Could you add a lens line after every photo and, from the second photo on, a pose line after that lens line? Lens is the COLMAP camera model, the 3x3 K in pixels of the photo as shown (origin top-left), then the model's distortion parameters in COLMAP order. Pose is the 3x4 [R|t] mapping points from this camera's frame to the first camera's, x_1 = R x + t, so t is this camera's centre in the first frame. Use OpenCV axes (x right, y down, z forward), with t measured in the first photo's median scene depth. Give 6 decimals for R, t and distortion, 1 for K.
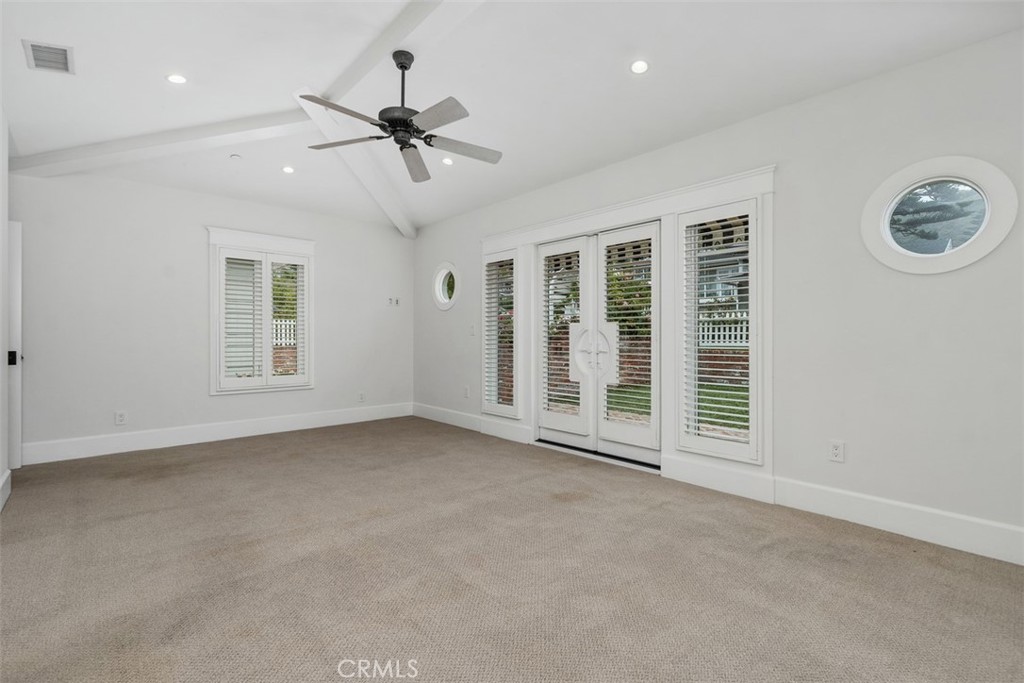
lens RADIAL K [[466.5, 0, 509.4], [0, 466.5, 343.8], [0, 0, 1]] dist [0.007681, -0.000084]
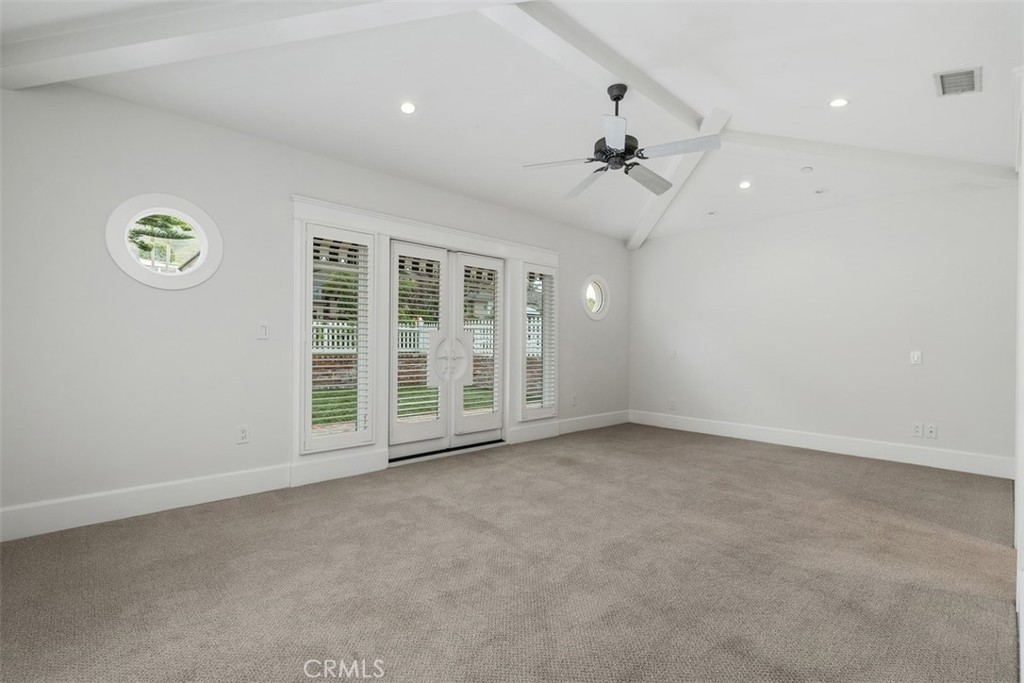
lens RADIAL K [[466.5, 0, 509.4], [0, 466.5, 343.8], [0, 0, 1]] dist [0.007681, -0.000084]
pose [[-0.040613, 0.007099, 0.999150, -0.924260], [0.003709, 0.999969, -0.006954, -0.007038], [-0.999168, 0.003423, -0.040638, 0.914533]]
